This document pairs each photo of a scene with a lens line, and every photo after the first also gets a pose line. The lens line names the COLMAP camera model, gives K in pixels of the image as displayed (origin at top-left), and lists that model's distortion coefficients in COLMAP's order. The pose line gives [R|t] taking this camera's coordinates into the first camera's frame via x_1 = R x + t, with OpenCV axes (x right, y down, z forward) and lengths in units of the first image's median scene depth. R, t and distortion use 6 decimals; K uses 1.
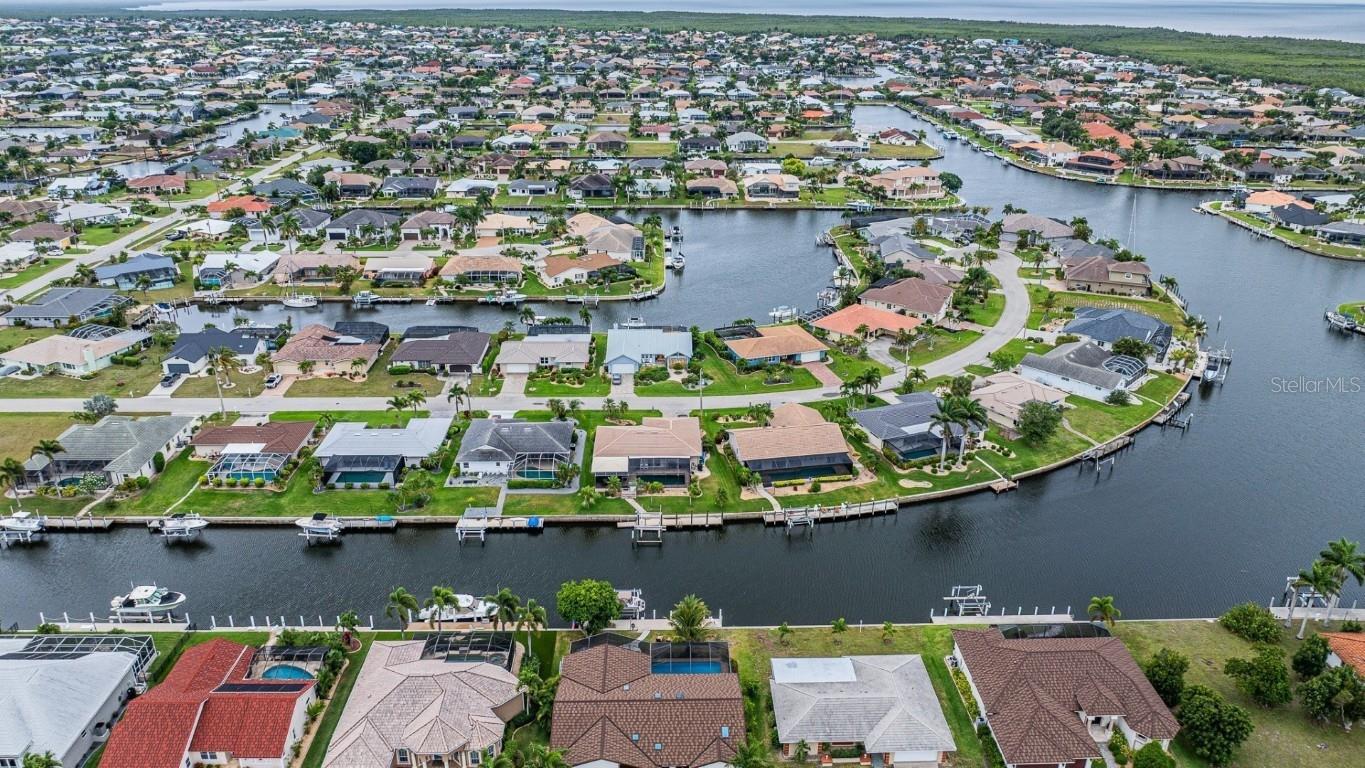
lens RADIAL K [[963.5, 0, 689.1], [0, 963.5, 361.5], [0, 0, 1]] dist [-0.035104, -0.007544]
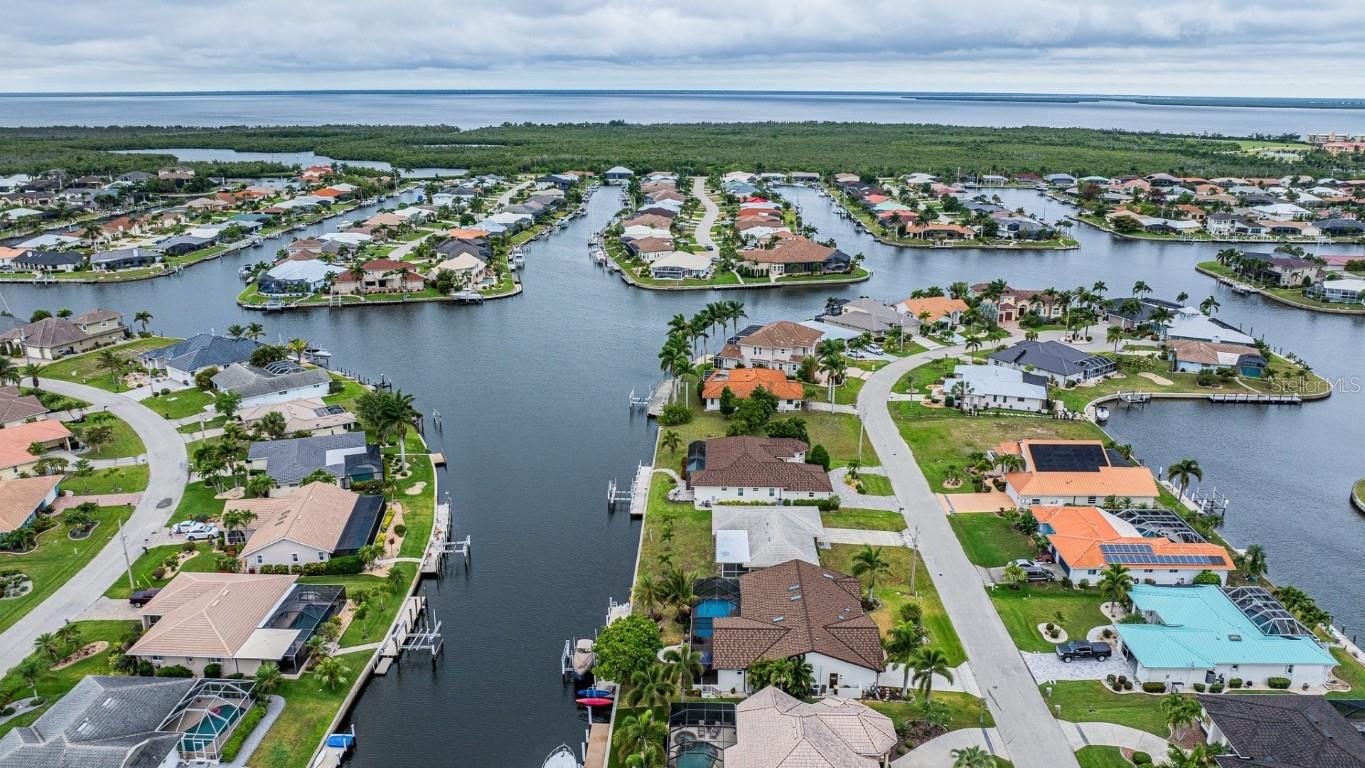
lens RADIAL K [[963.5, 0, 689.1], [0, 963.5, 361.5], [0, 0, 1]] dist [-0.035104, -0.007544]
pose [[0.051856, -0.281699, 0.958101, -0.403354], [0.358705, 0.900621, 0.245384, -0.079632], [-0.932009, 0.330951, 0.147749, 0.350652]]
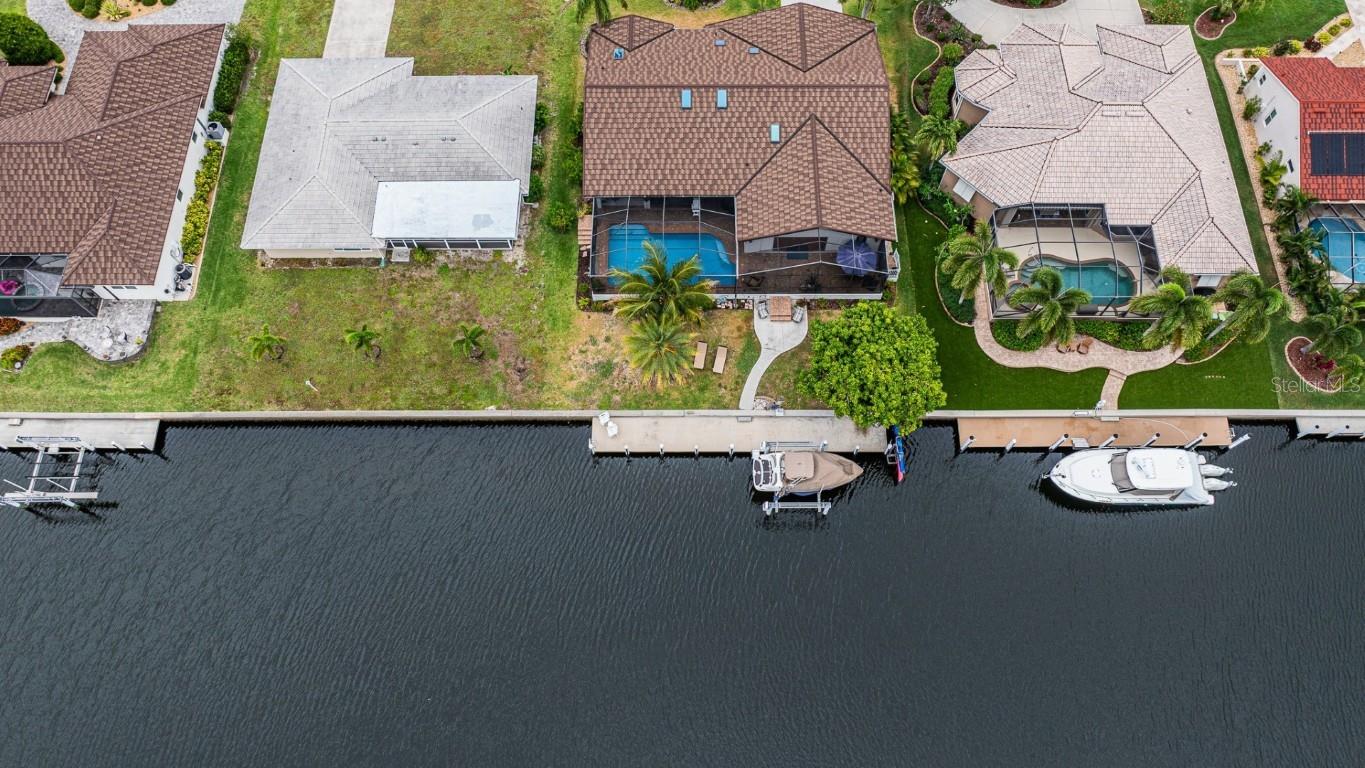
lens RADIAL K [[963.5, 0, 689.1], [0, 963.5, 361.5], [0, 0, 1]] dist [-0.035104, -0.007544]
pose [[-0.999611, -0.027866, -0.000837, -0.007371], [-0.001978, 0.040956, 0.999159, -0.104636], [-0.027808, 0.998772, -0.040996, 0.483729]]
